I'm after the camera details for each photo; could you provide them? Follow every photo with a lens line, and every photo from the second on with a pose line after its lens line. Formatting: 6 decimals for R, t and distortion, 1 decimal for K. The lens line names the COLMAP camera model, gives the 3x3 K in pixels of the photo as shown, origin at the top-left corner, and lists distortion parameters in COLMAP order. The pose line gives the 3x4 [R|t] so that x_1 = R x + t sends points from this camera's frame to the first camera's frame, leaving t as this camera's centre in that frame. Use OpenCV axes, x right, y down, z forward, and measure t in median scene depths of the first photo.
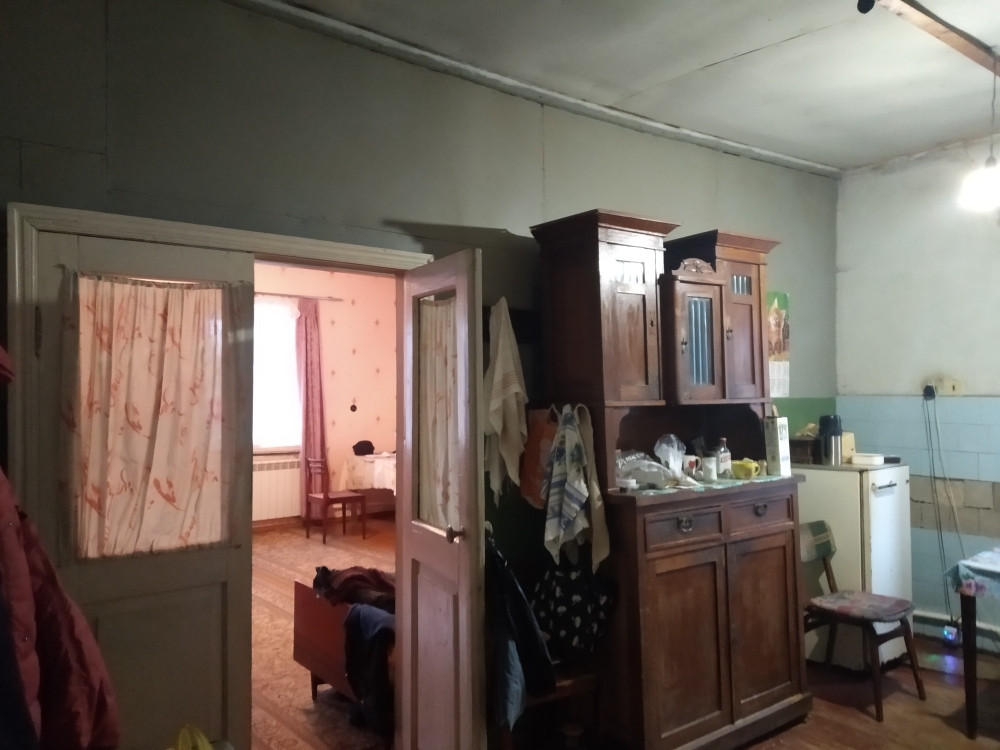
lens RADIAL K [[784.2, 0, 500.0], [0, 784.2, 375.0], [0, 0, 1]] dist [0.075921, -0.122213]
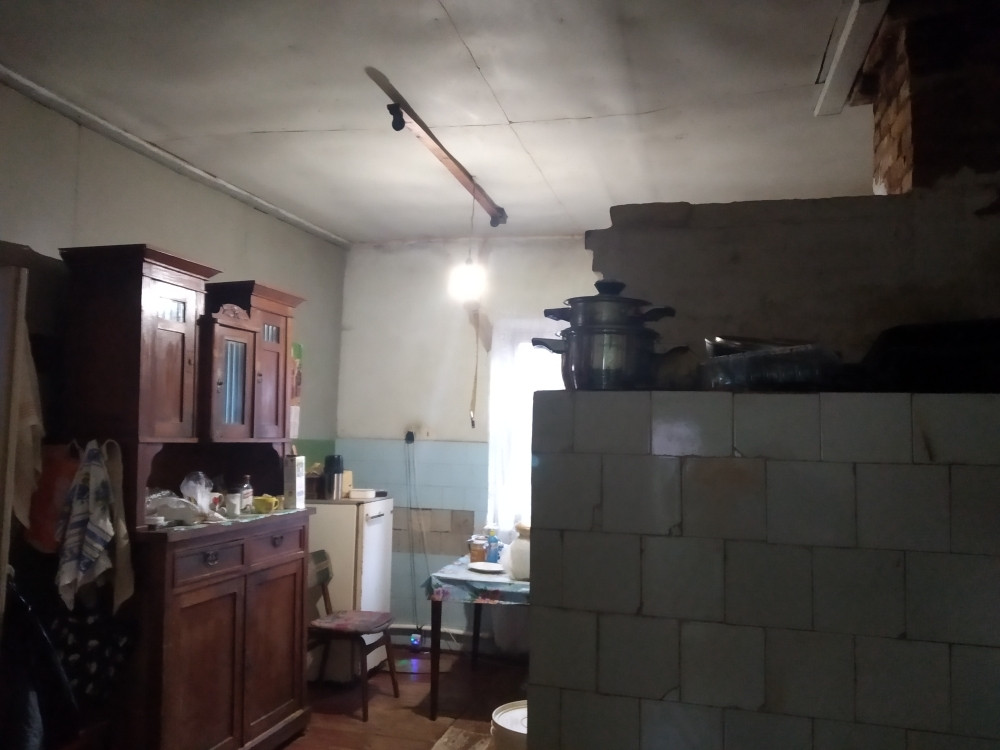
lens RADIAL K [[784.2, 0, 500.0], [0, 784.2, 375.0], [0, 0, 1]] dist [0.075921, -0.122213]
pose [[0.802658, 0.071917, 0.592088, -0.085232], [-0.038147, 0.996861, -0.069369, 0.006640], [-0.595219, 0.033093, 0.802882, -0.061947]]
